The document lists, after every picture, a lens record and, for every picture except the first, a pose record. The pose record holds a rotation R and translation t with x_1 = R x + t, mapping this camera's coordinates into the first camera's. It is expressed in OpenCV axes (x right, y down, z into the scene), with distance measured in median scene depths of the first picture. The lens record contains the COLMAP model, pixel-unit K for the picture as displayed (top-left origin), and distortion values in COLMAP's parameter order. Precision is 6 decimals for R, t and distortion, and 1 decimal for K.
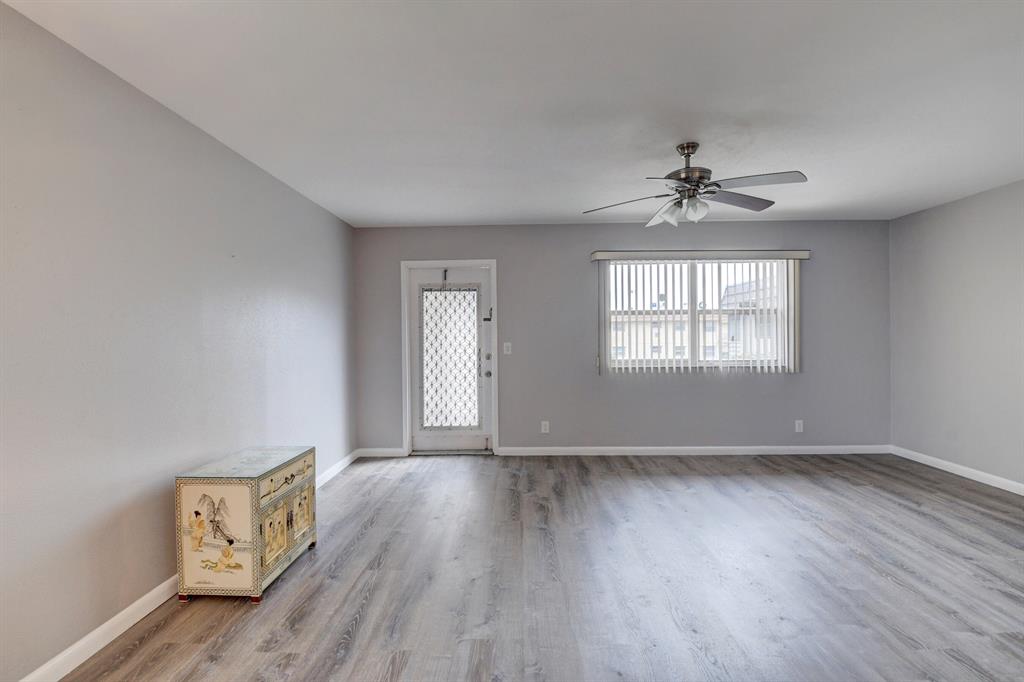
lens RADIAL K [[451.5, 0, 511.9], [0, 451.5, 336.7], [0, 0, 1]] dist [-0.000841, -0.015129]
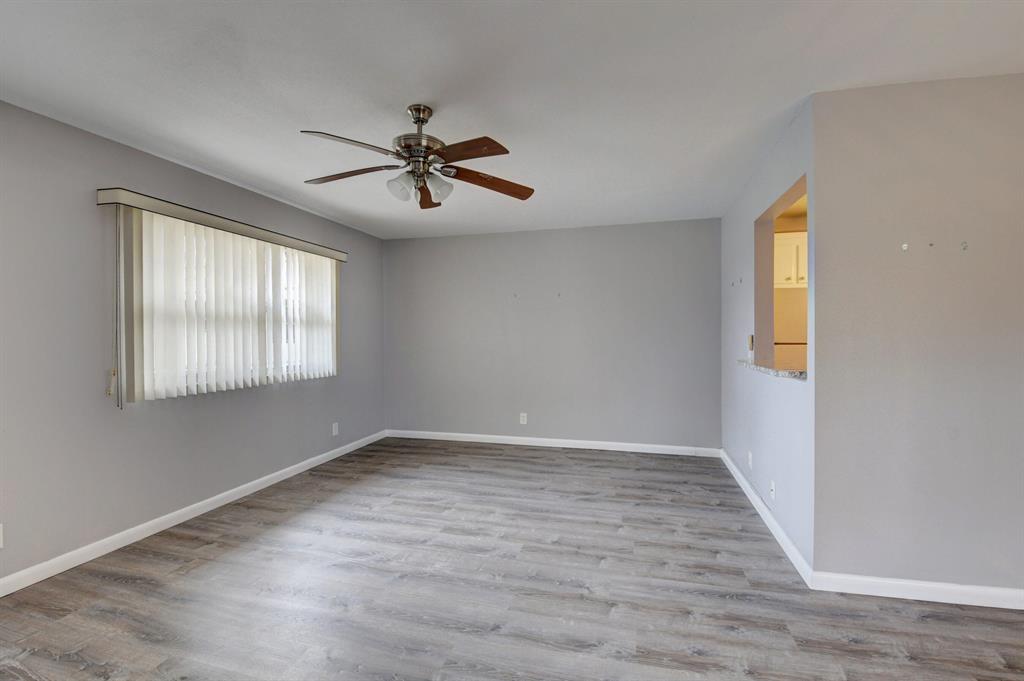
lens RADIAL K [[450.7, 0, 511.5], [0, 450.7, 337.1], [0, 0, 1]] dist [0.012972, -0.024273]
pose [[0.241566, -0.001078, 0.970384, -0.316391], [0.007257, 0.999973, -0.000696, 0.000411], [-0.970357, 0.007210, 0.241567, 0.523996]]
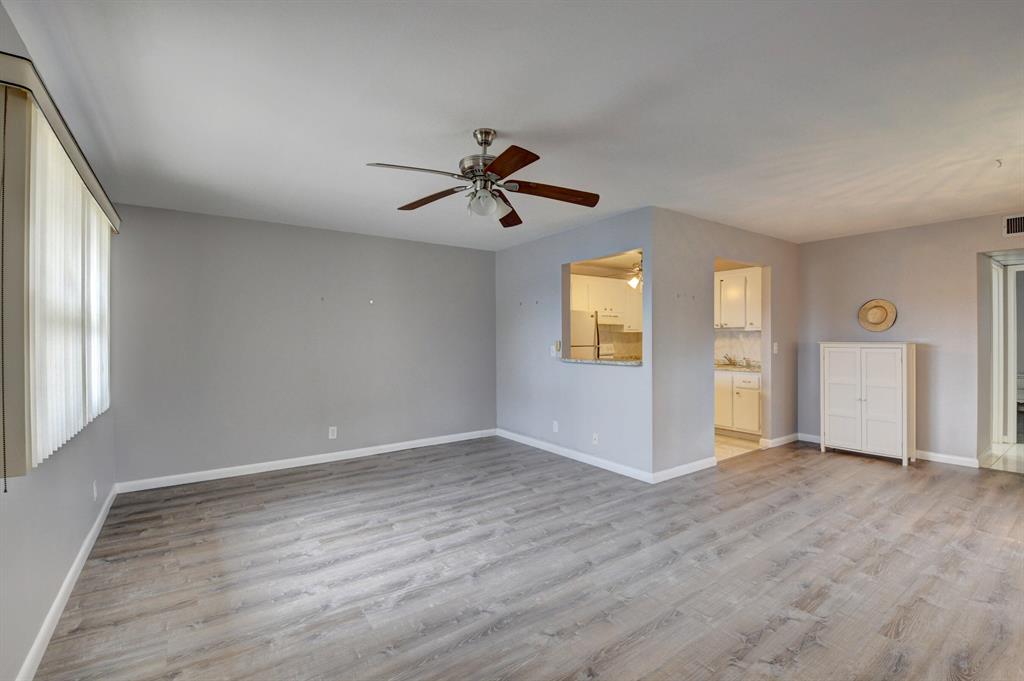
lens RADIAL K [[450.7, 0, 511.5], [0, 450.7, 337.1], [0, 0, 1]] dist [0.012972, -0.024273]
pose [[-0.597179, 0.013680, 0.801991, -0.297965], [0.014746, 0.999873, -0.006075, -0.005824], [-0.801973, 0.008198, -0.597305, 1.234192]]
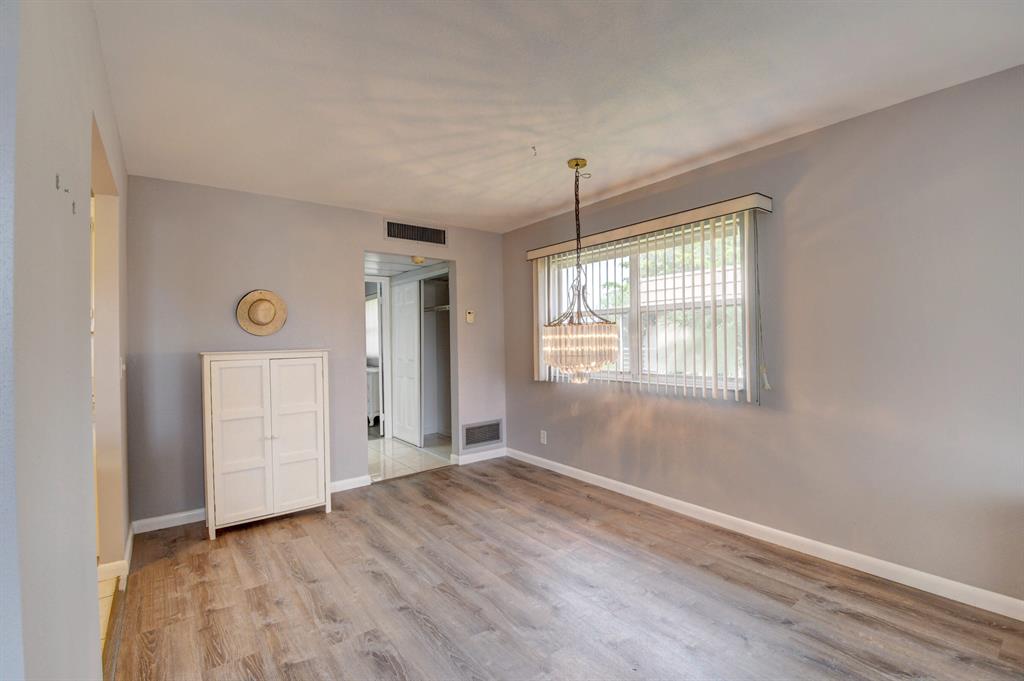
lens RADIAL K [[450.7, 0, 511.5], [0, 450.7, 337.1], [0, 0, 1]] dist [0.012972, -0.024273]
pose [[-0.781795, 0.021558, -0.623162, 0.352677], [0.022293, 0.999730, 0.006616, -0.004968], [0.623137, -0.008720, -0.782064, 0.583560]]
